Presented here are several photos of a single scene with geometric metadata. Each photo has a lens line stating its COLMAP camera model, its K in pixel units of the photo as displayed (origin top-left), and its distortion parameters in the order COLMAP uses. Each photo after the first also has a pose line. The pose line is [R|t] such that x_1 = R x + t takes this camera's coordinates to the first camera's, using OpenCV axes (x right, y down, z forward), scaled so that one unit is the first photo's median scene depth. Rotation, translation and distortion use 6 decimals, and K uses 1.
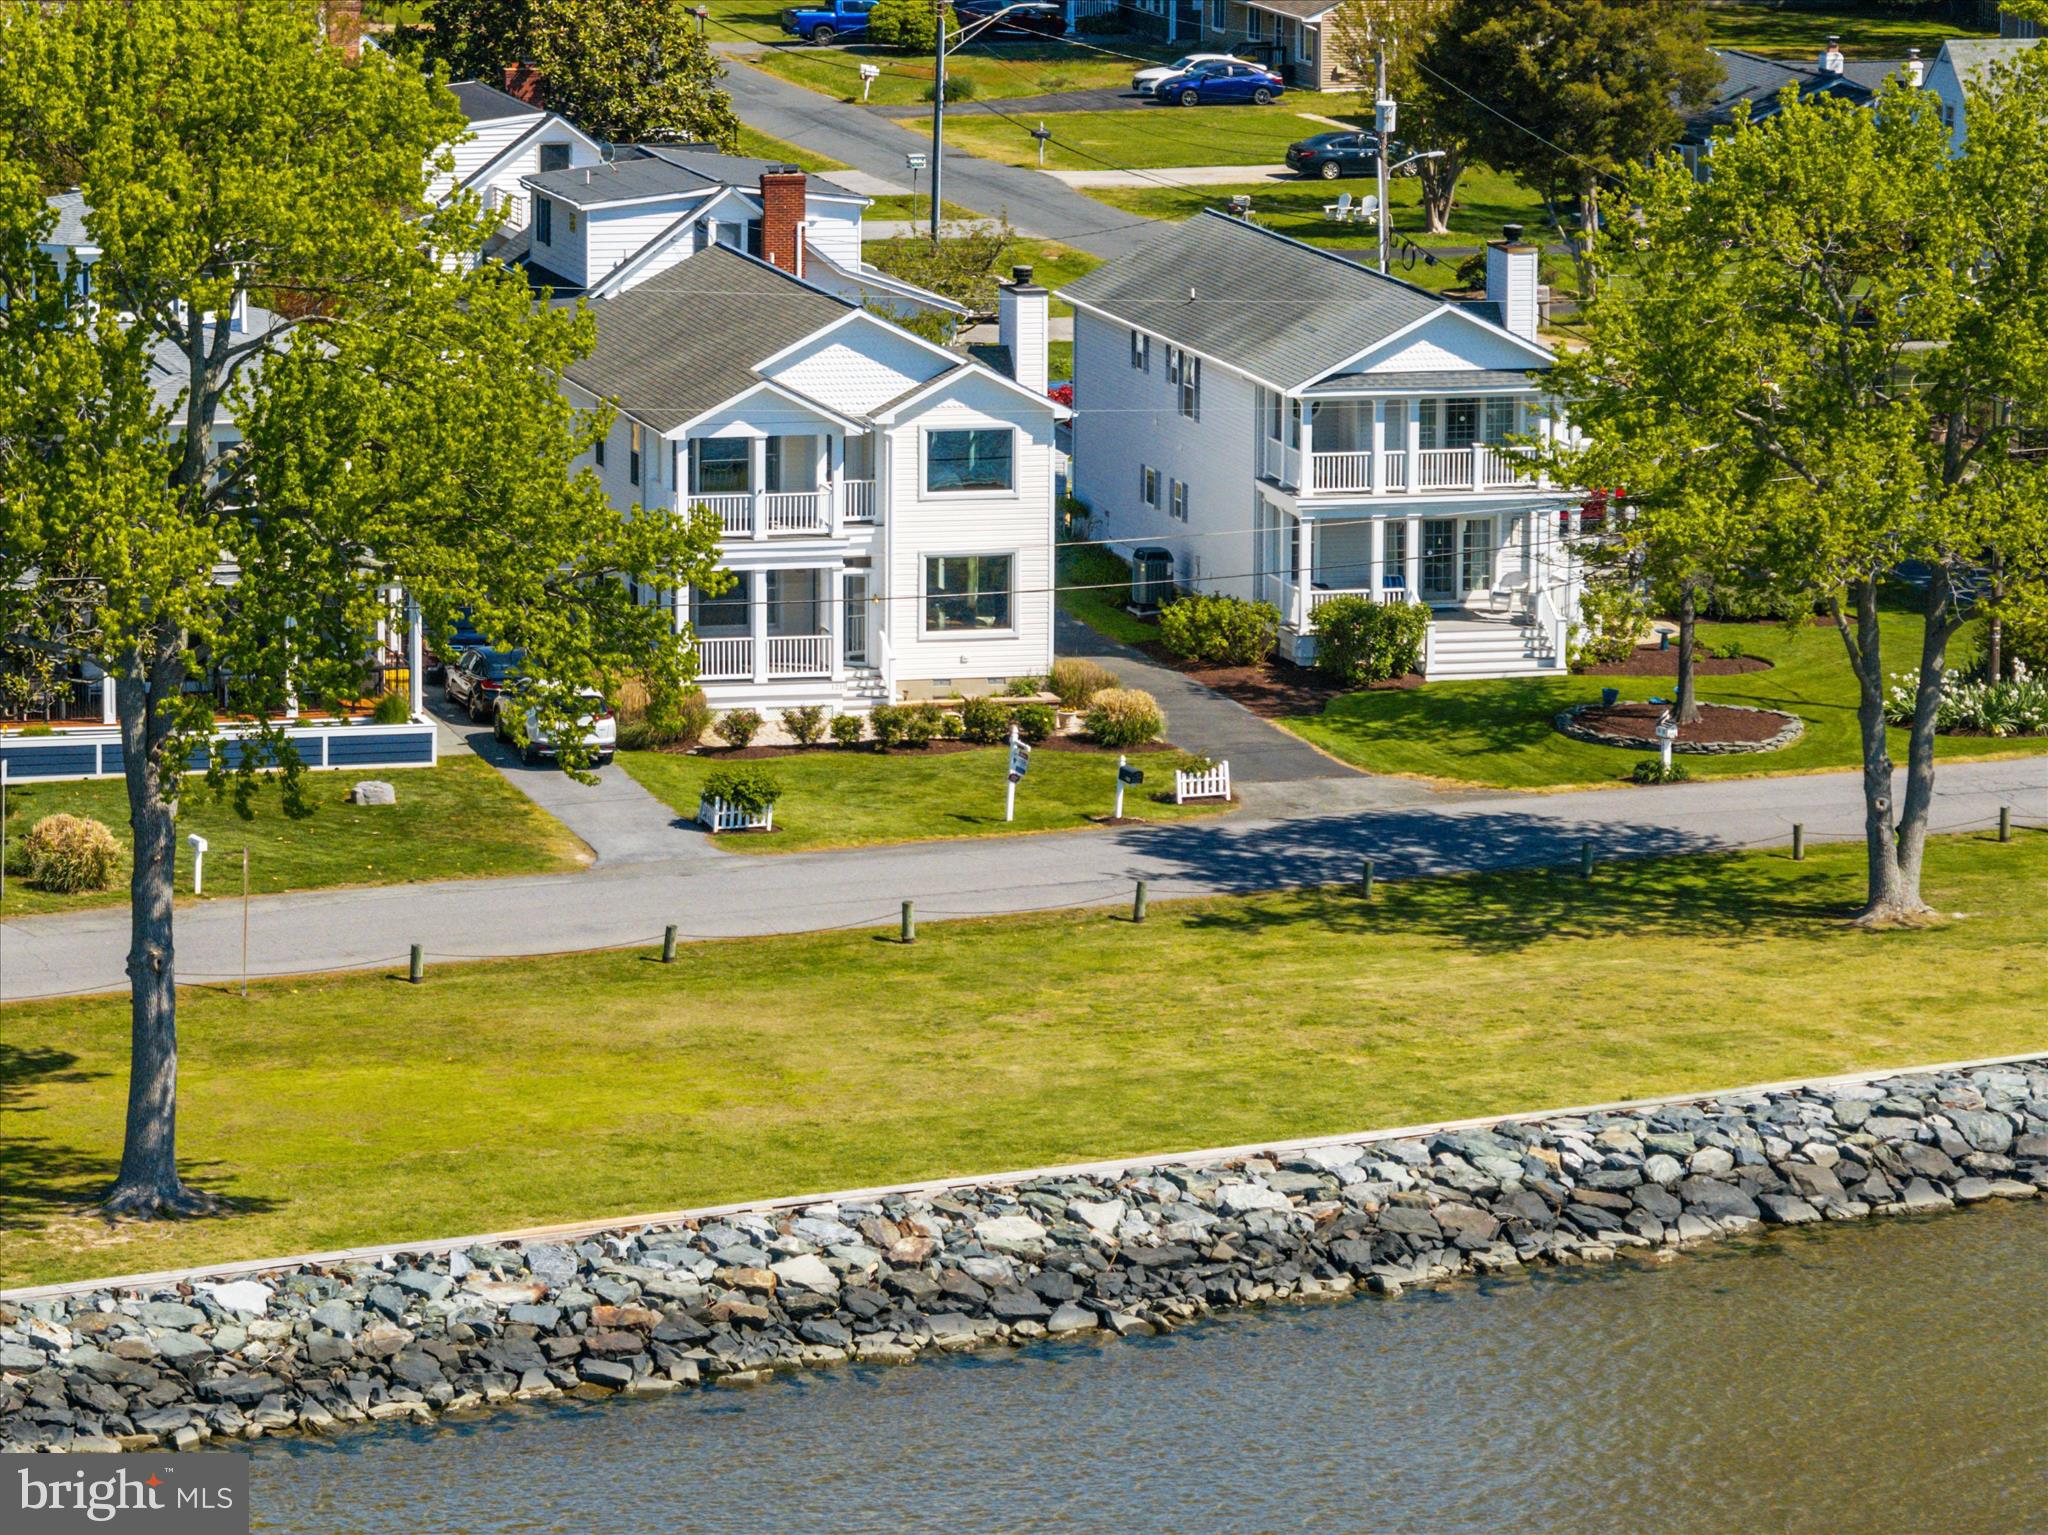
lens RADIAL K [[9813.0, 0, 1027.5], [0, 9813.0, 776.7], [0, 0, 1]] dist [0.151398, 0.000000]
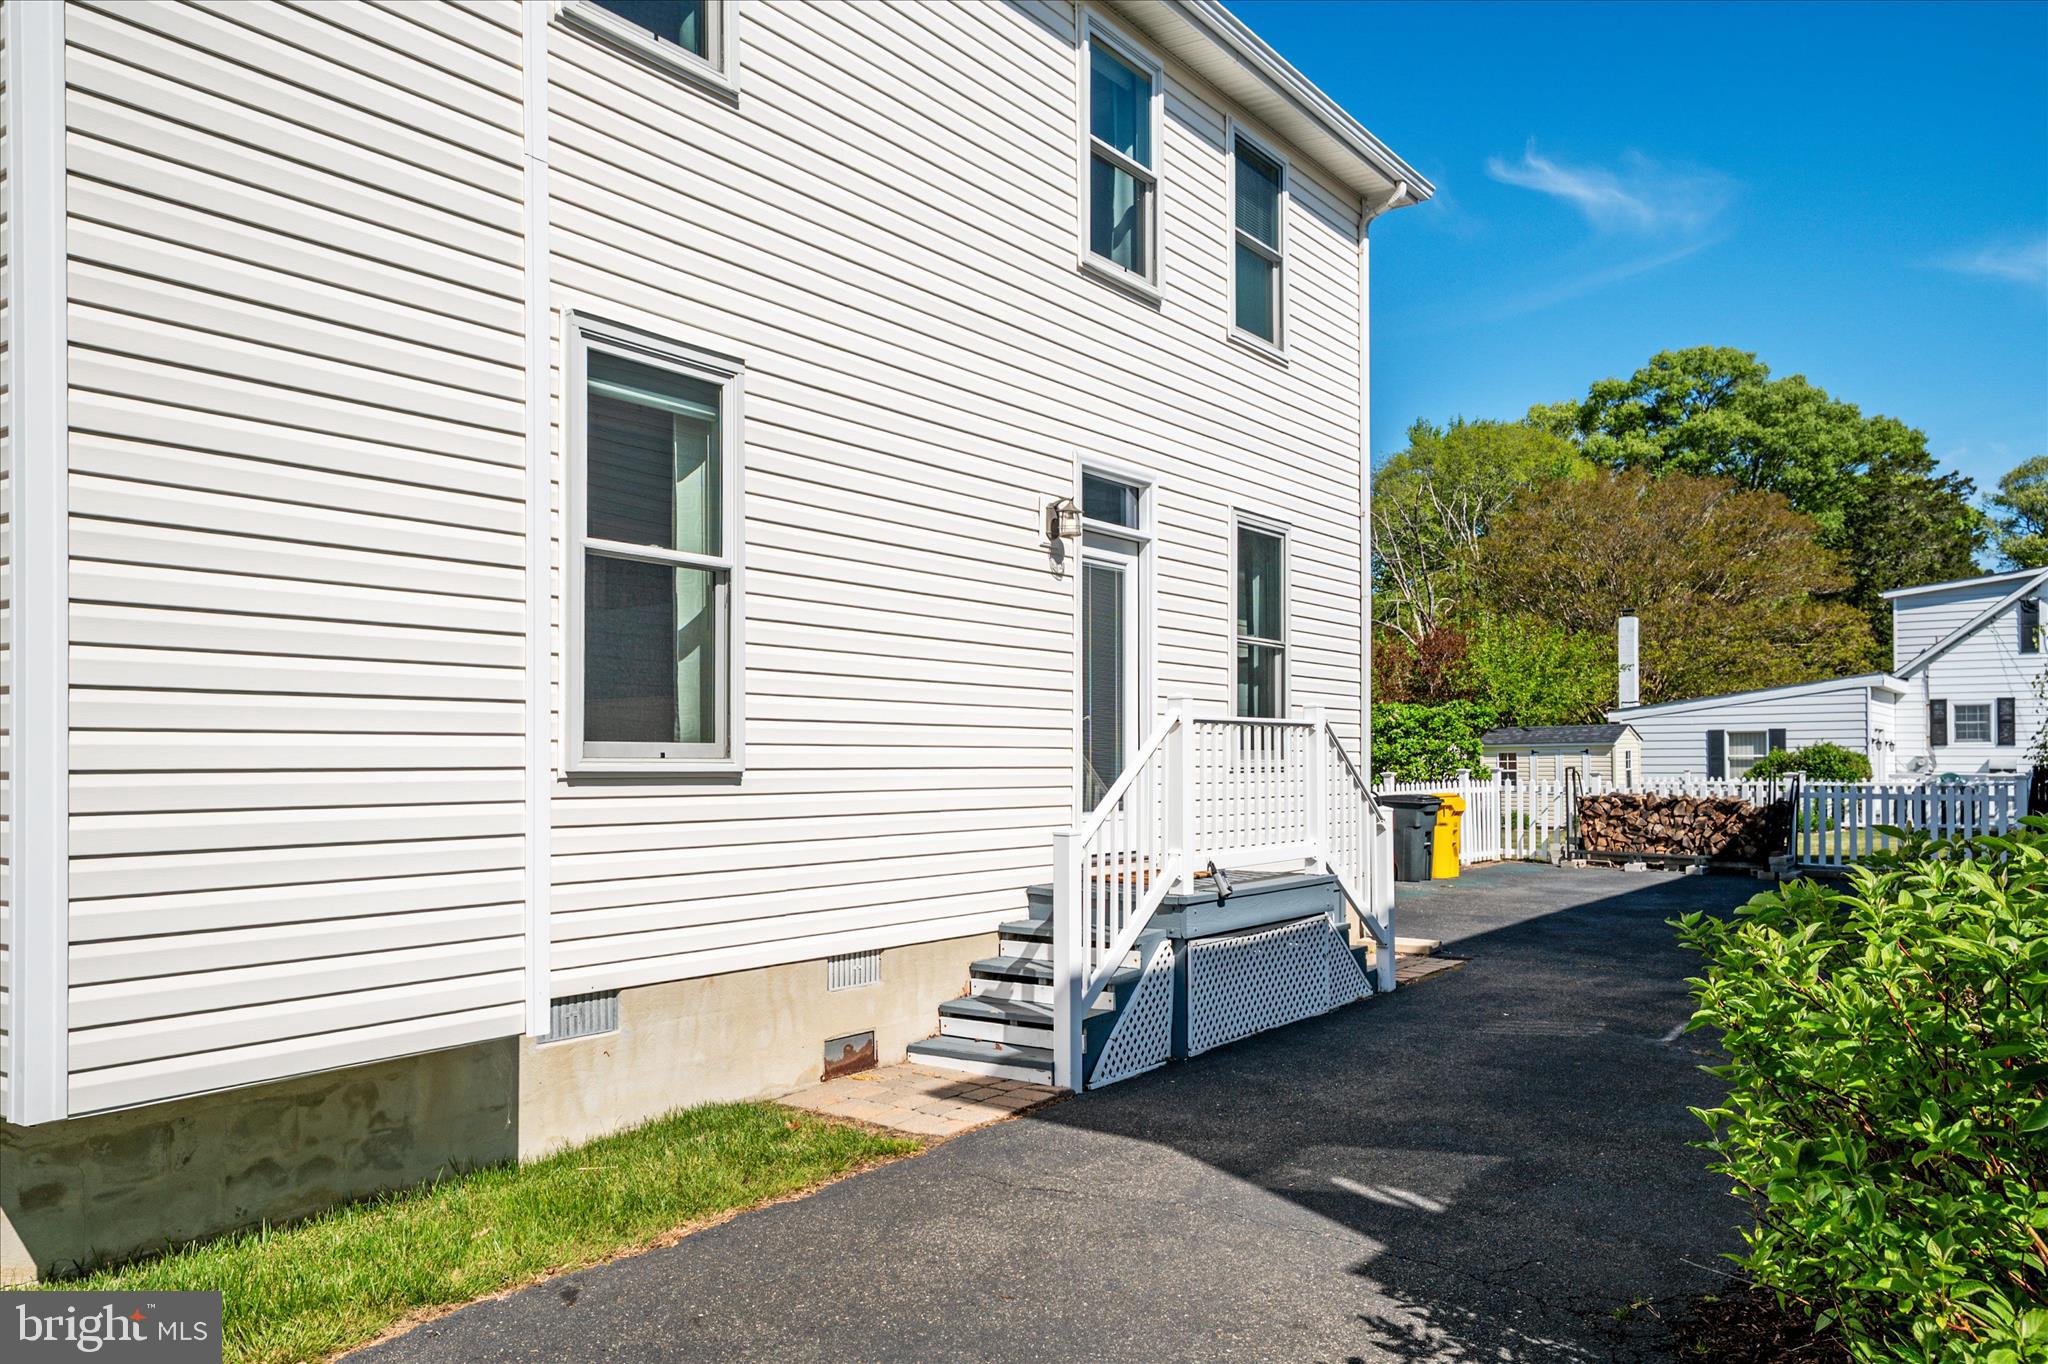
lens RADIAL K [[1492.8, 0, 1067.0], [0, 1492.8, 736.2], [0, 0, 1]] dist [0.062615, 0.002915]
pose [[0.646033, -0.025492, -0.762884, 0.024774], [-0.113509, 0.985121, -0.129041, -0.016807], [0.754823, 0.169959, 0.633527, 1.039987]]
